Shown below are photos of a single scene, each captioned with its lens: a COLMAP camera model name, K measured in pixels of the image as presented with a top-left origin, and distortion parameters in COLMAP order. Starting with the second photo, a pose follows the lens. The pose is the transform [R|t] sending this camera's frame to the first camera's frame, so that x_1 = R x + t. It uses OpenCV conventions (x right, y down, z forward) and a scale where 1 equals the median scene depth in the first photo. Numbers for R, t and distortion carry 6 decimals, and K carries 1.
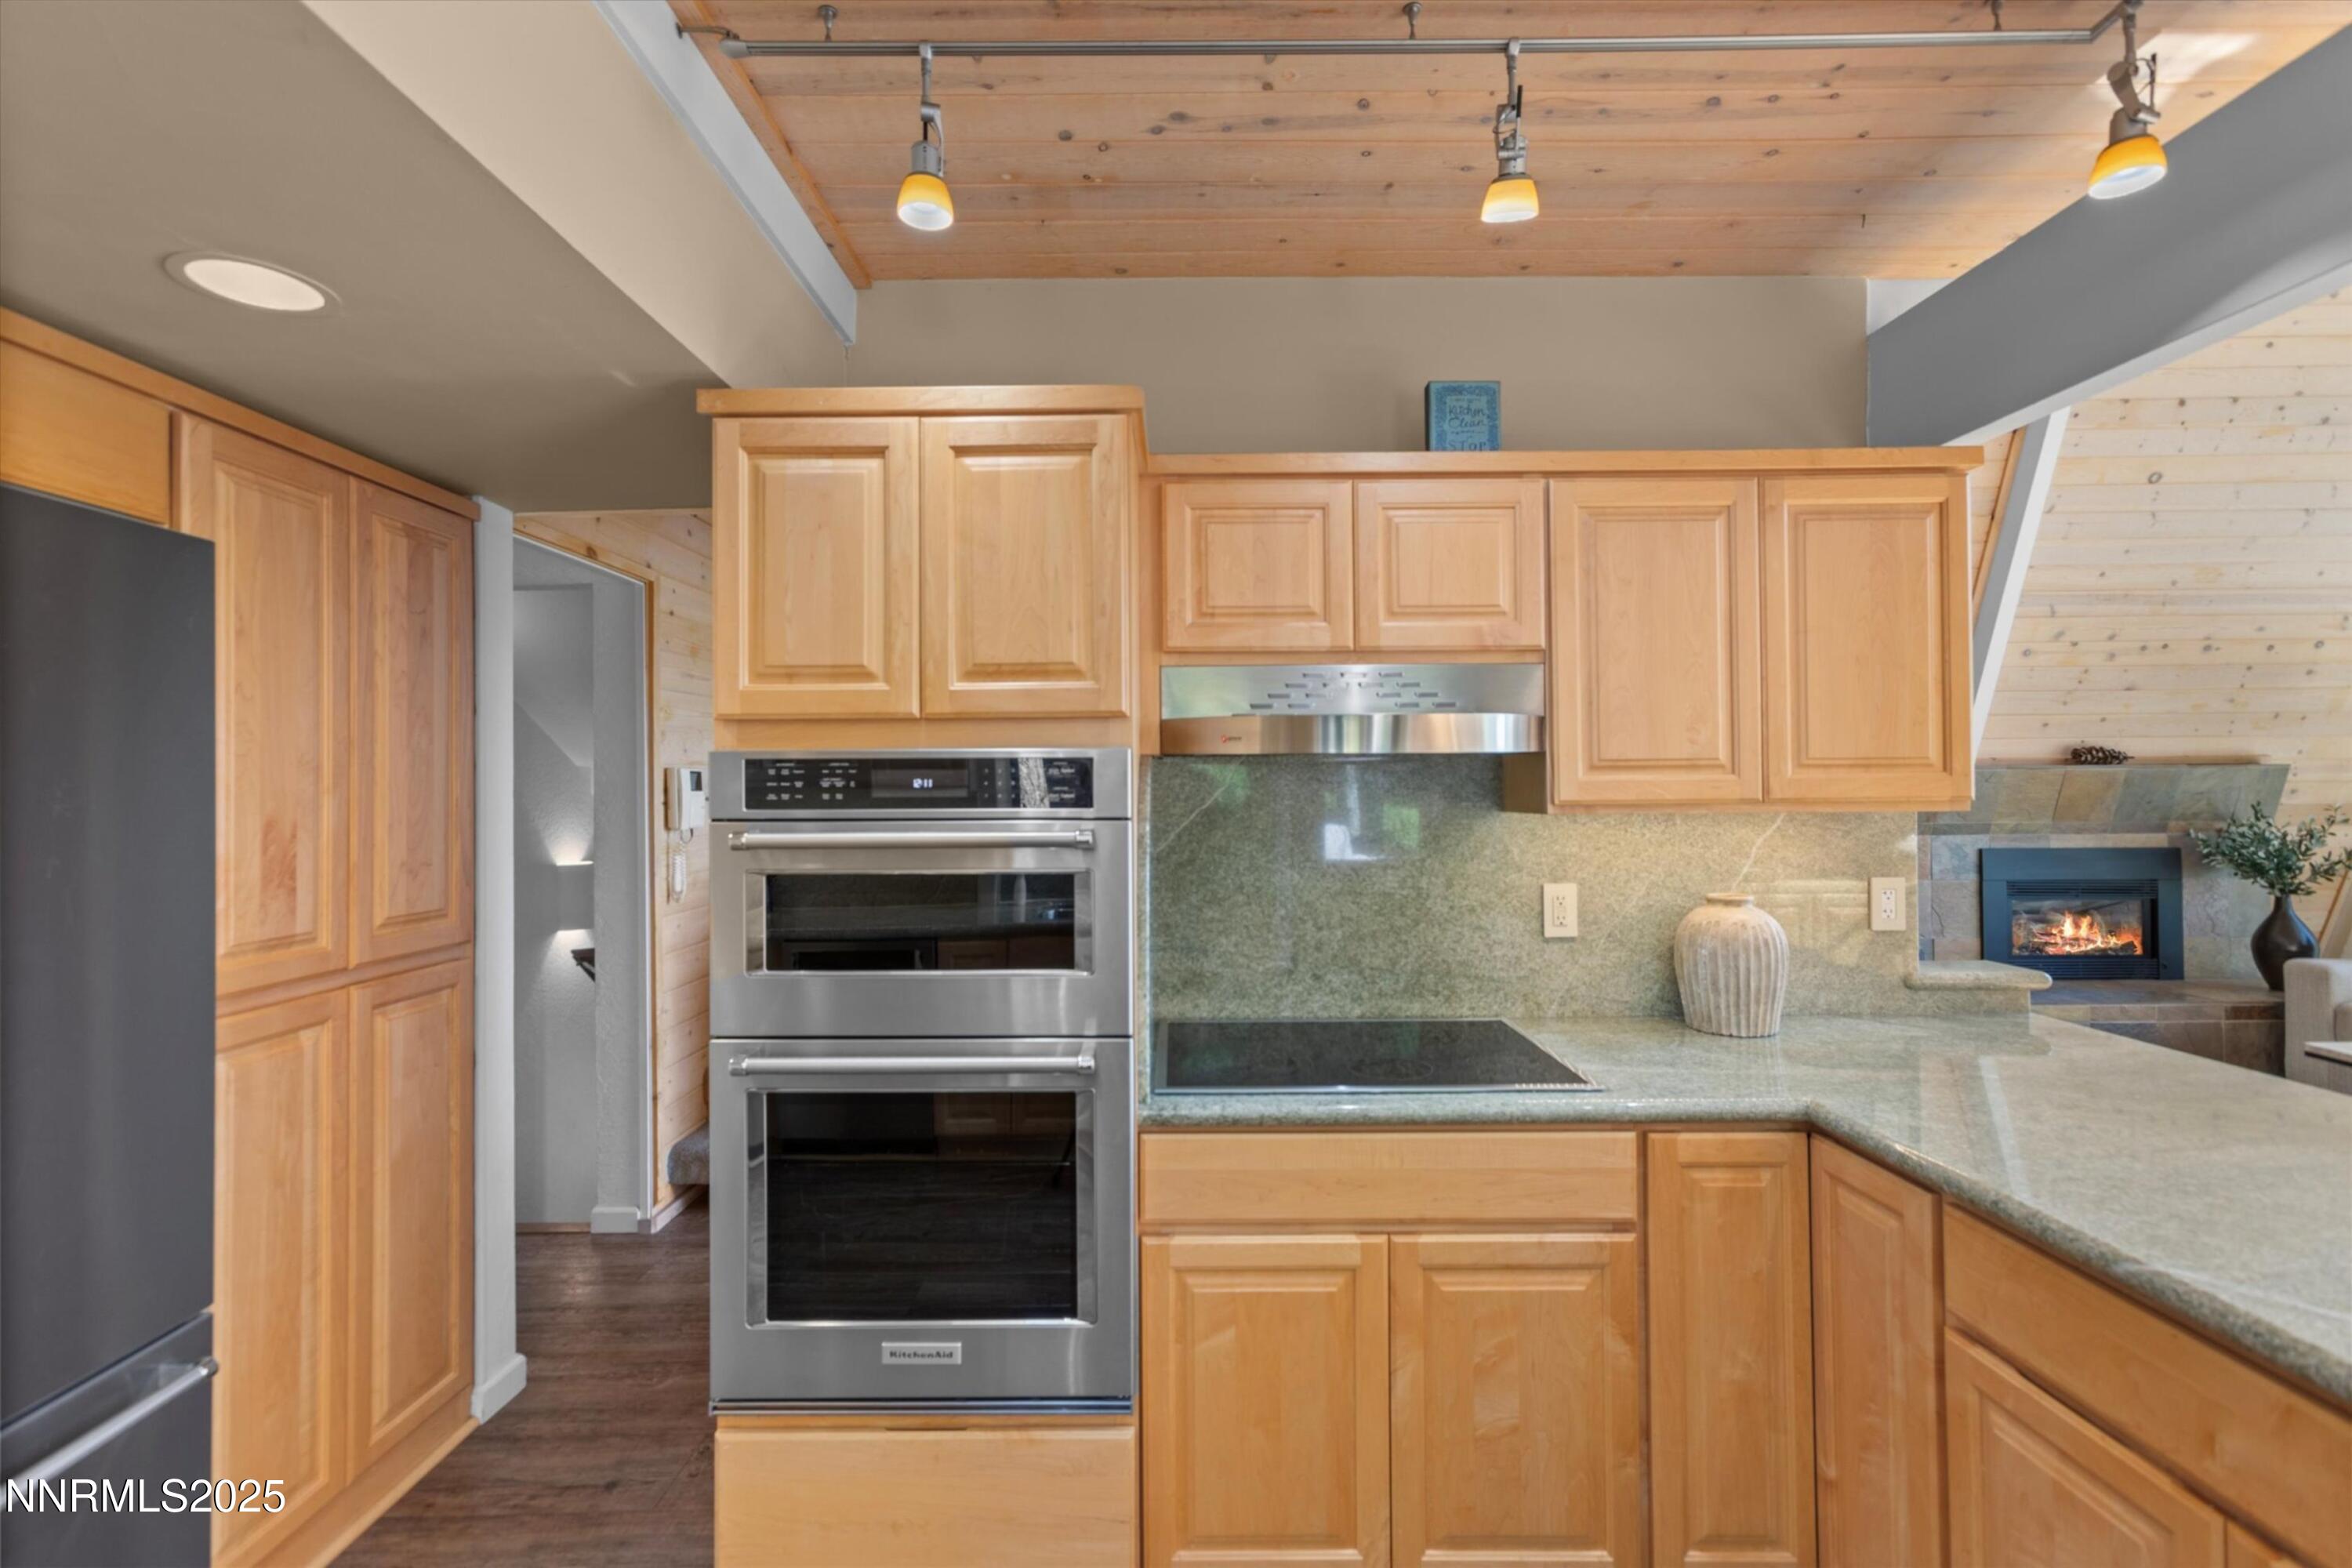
lens RADIAL K [[1041.7, 0, 1172.7], [0, 1041.7, 779.6], [0, 0, 1]] dist [-0.007117, 0.010121]
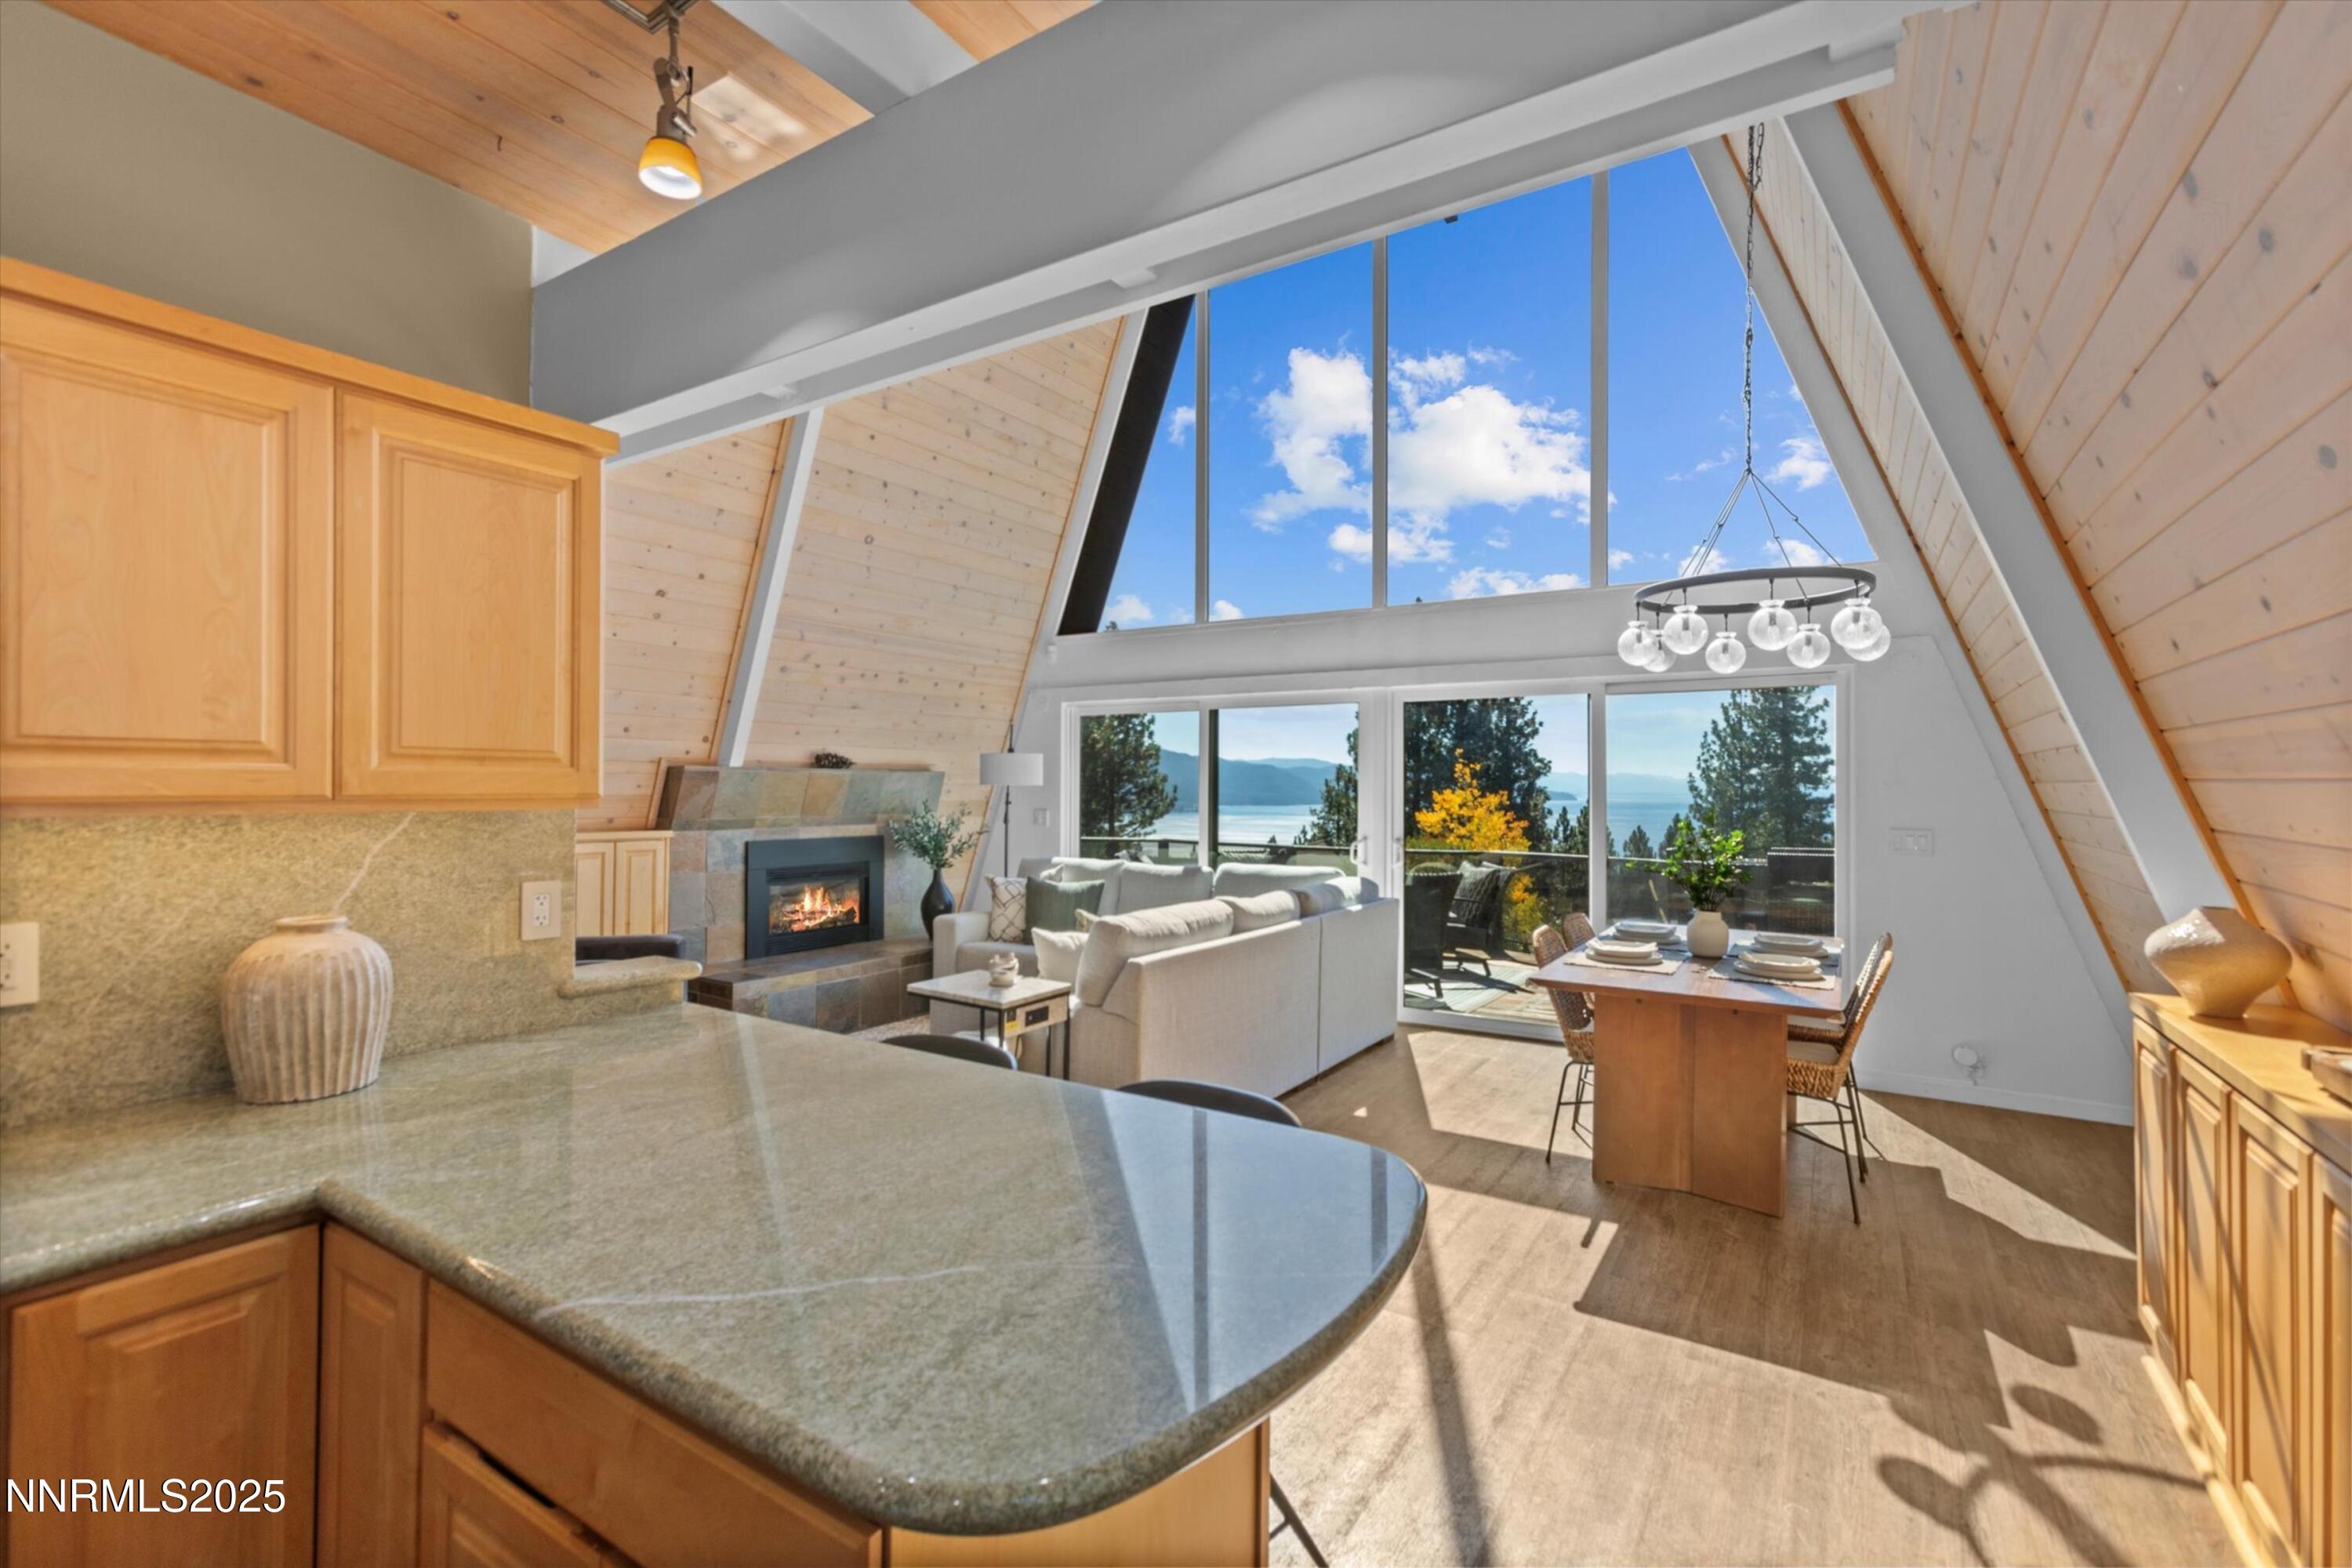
lens RADIAL K [[1041.7, 0, 1174.9], [0, 1041.7, 779.3], [0, 0, 1]] dist [-0.007117, 0.010121]
pose [[0.544419, 0.016115, 0.838659, 0.250162], [-0.017981, 0.999810, -0.007539, 0.000597], [-0.838621, -0.010975, 0.544605, 0.031888]]
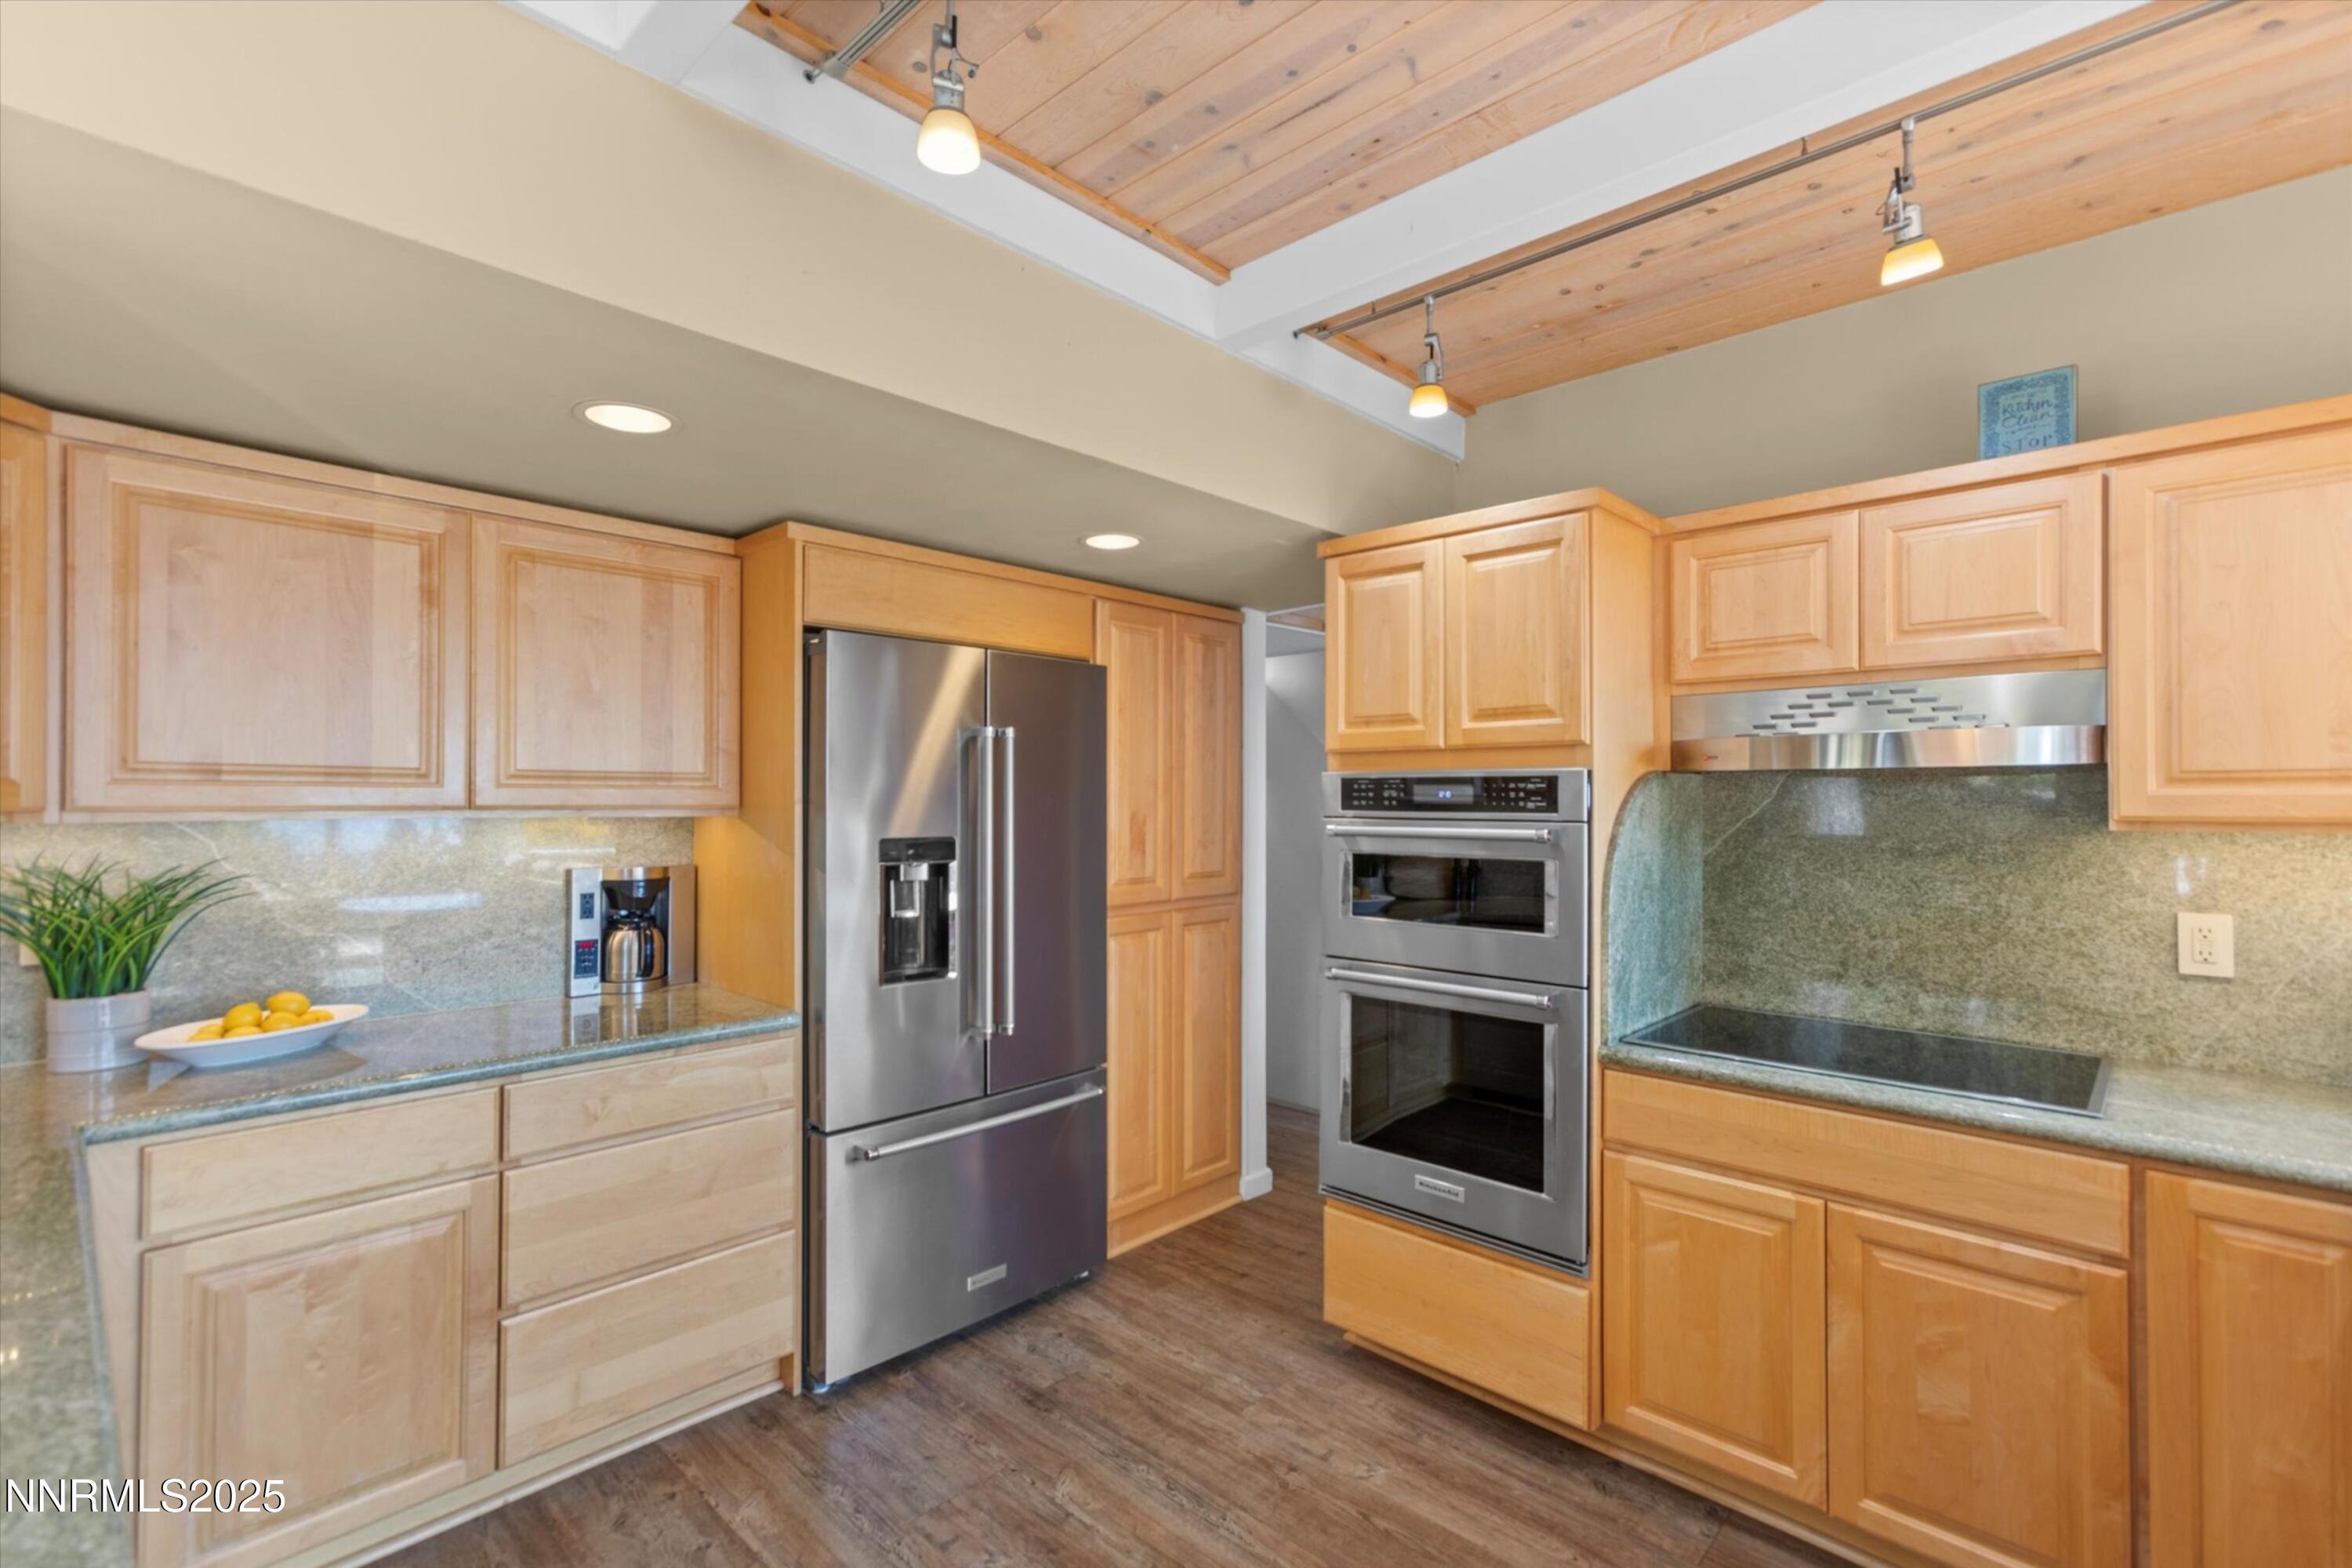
lens RADIAL K [[1041.7, 0, 1168.9], [0, 1041.7, 792.4], [0, 0, 1]] dist [-0.007117, 0.010121]
pose [[0.723875, 0.003898, -0.689920, 0.395801], [-0.000006, 0.999984, 0.005644, -0.006212], [0.689931, -0.004082, 0.723863, -0.249753]]
